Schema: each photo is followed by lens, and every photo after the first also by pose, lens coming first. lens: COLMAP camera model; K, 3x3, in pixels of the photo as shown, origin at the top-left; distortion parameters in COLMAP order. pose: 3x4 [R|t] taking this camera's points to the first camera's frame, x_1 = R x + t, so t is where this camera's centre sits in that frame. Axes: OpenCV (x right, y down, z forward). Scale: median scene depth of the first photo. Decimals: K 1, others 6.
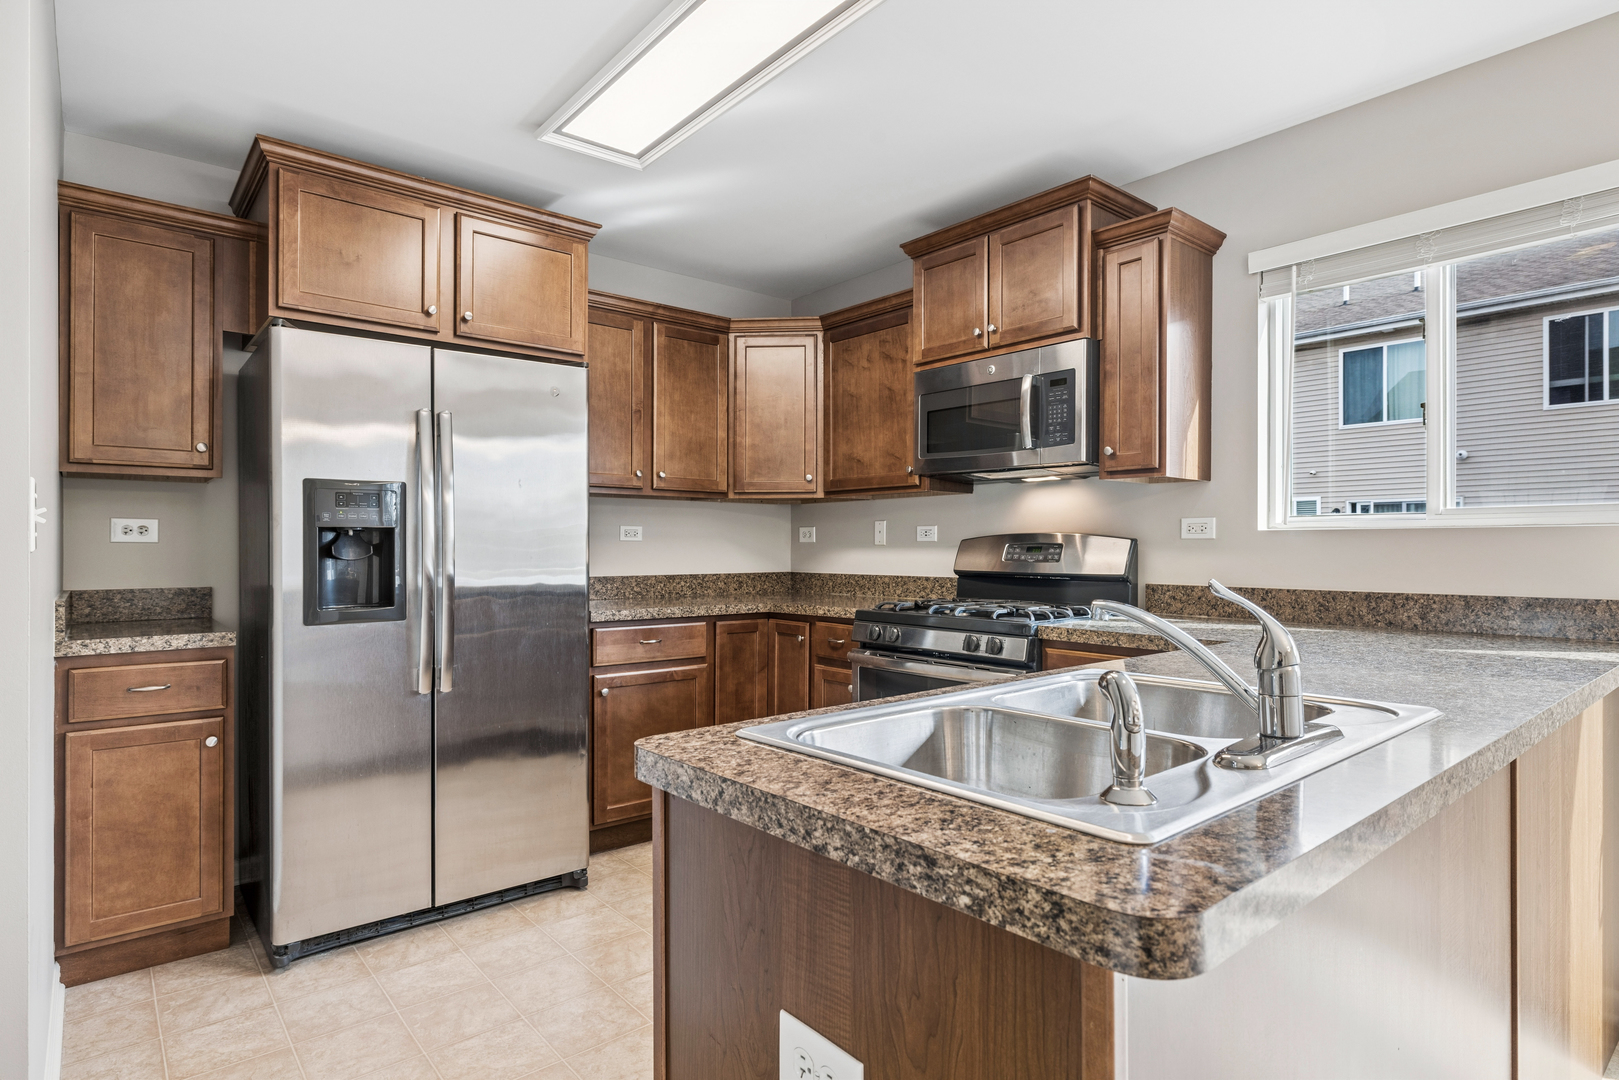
lens RADIAL K [[857.5, 0, 806.8], [0, 857.5, 542.8], [0, 0, 1]] dist [-0.002729, 0.000437]
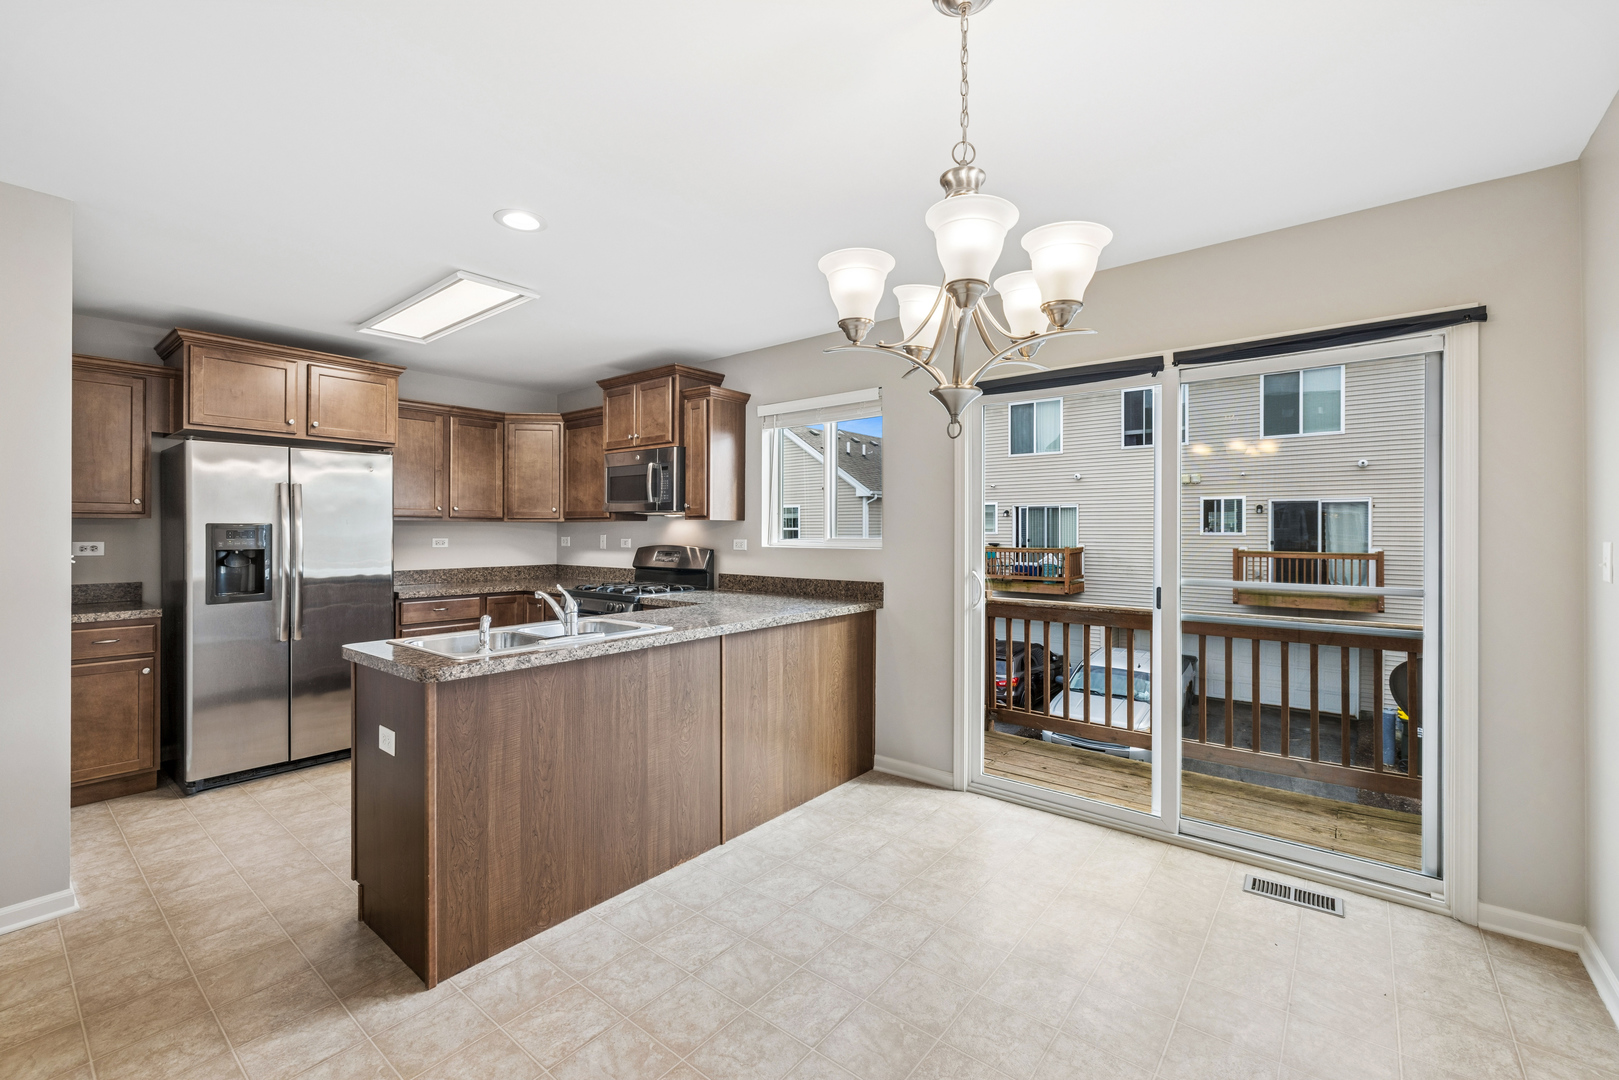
lens RADIAL K [[679.4, 0, 805.3], [0, 679.4, 528.4], [0, 0, 1]] dist [0.001785, 0.000098]
pose [[0.981843, 0.001735, 0.189688, 0.306571], [-0.001921, 0.999998, 0.000800, -0.054254], [-0.189686, -0.001150, 0.981844, -0.522037]]
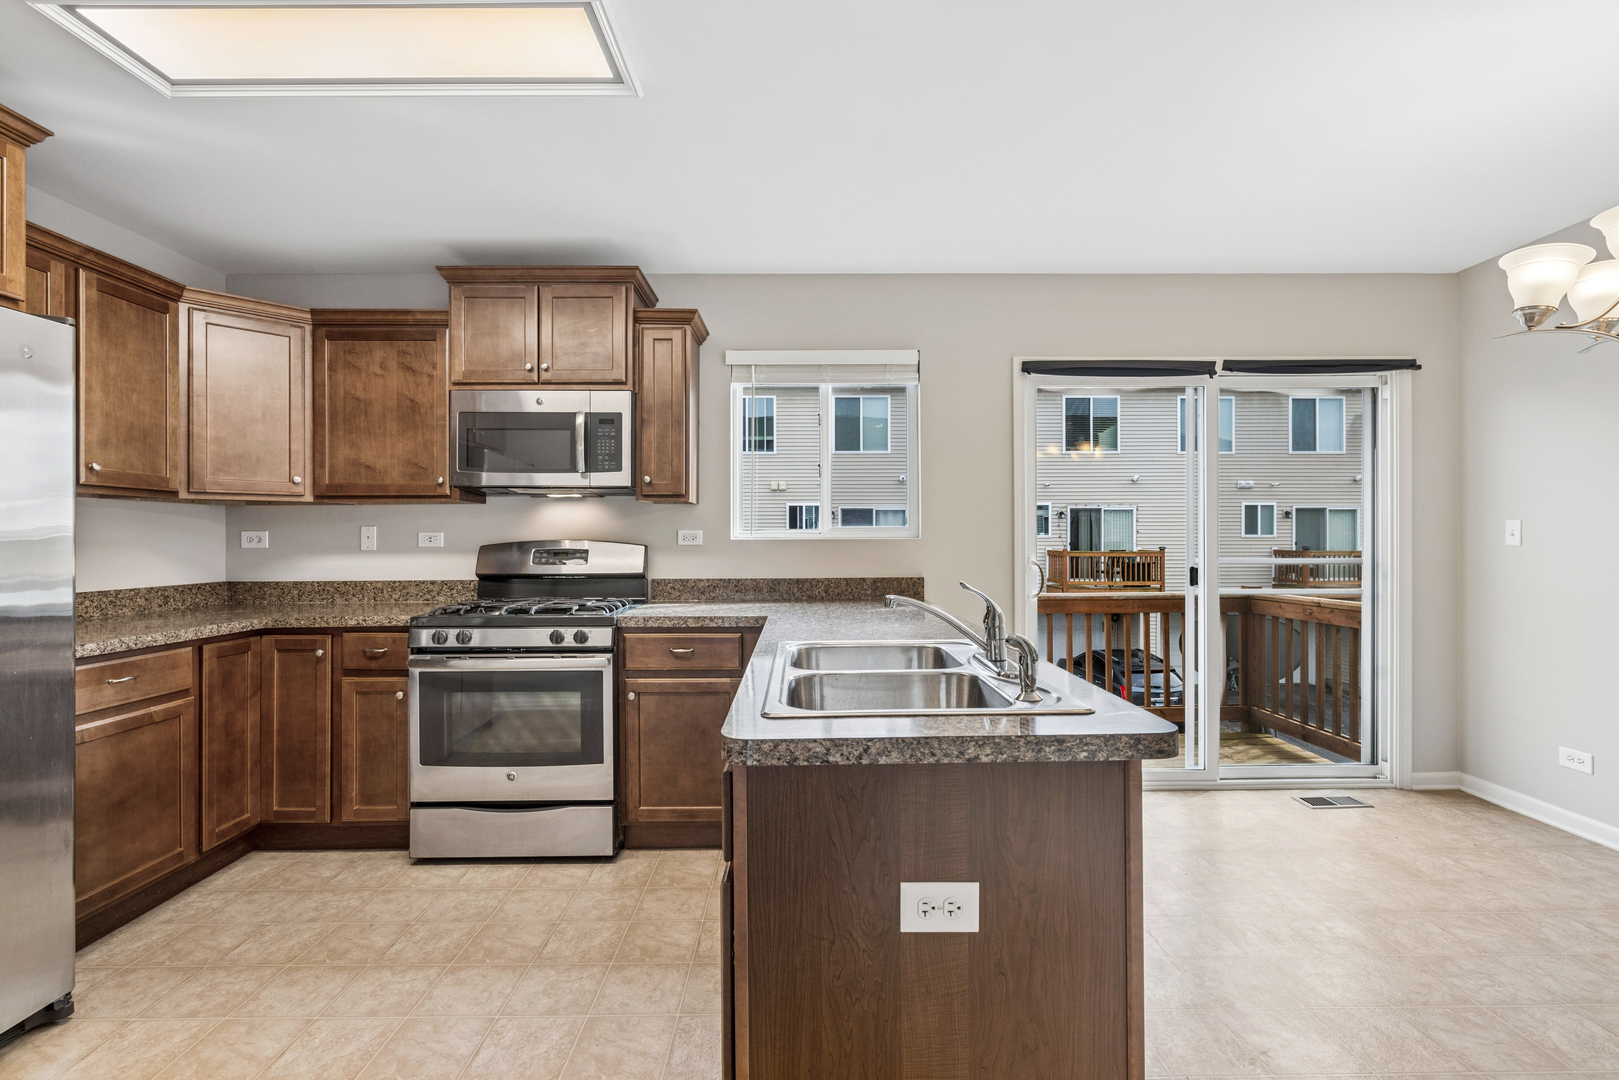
lens RADIAL K [[727.5, 0, 807.3], [0, 727.5, 537.4], [0, 0, 1]] dist [-0.002546, 0.000419]
pose [[0.635820, -0.002083, 0.771834, -0.334297], [0.000967, 0.999998, 0.001903, -0.019044], [-0.771836, -0.000464, 0.635821, 0.094533]]
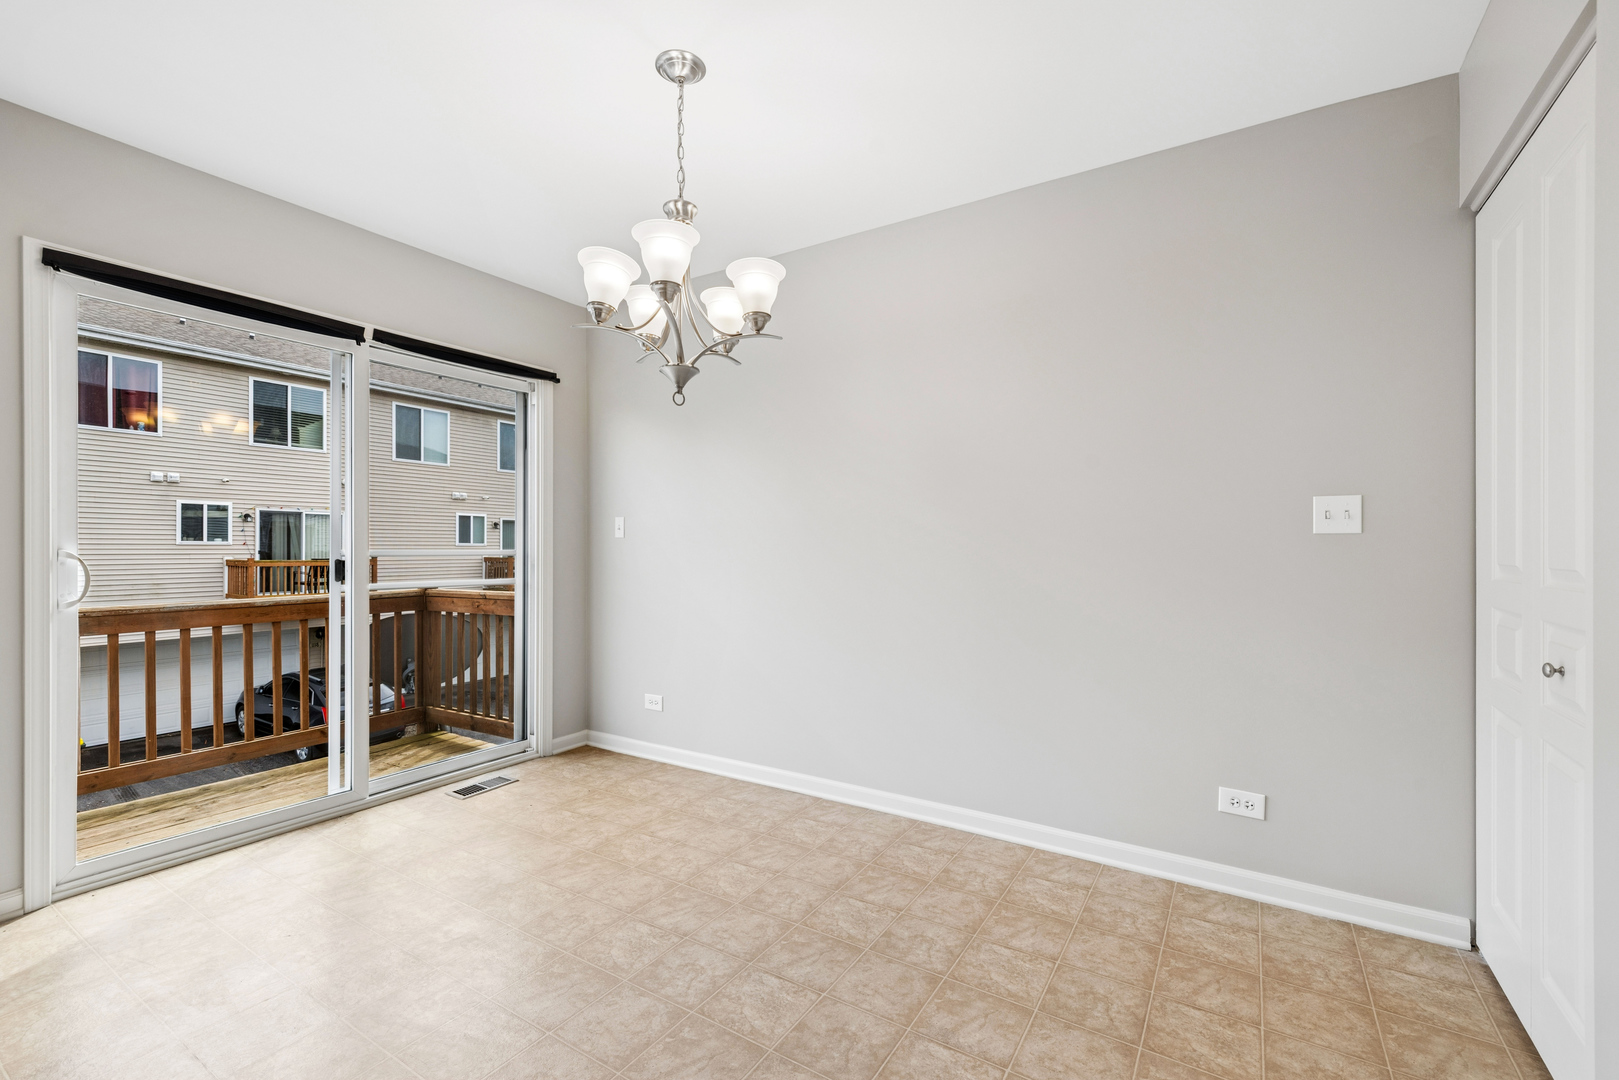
lens RADIAL K [[693.1, 0, 816.1], [0, 693.1, 549.6], [0, 0, 1]] dist [-0.000085, -0.000008]
pose [[-0.310210, -0.002017, 0.950666, -0.155391], [-0.002777, 0.999995, 0.001216, 0.015675], [-0.950664, -0.002263, -0.310214, 0.022384]]
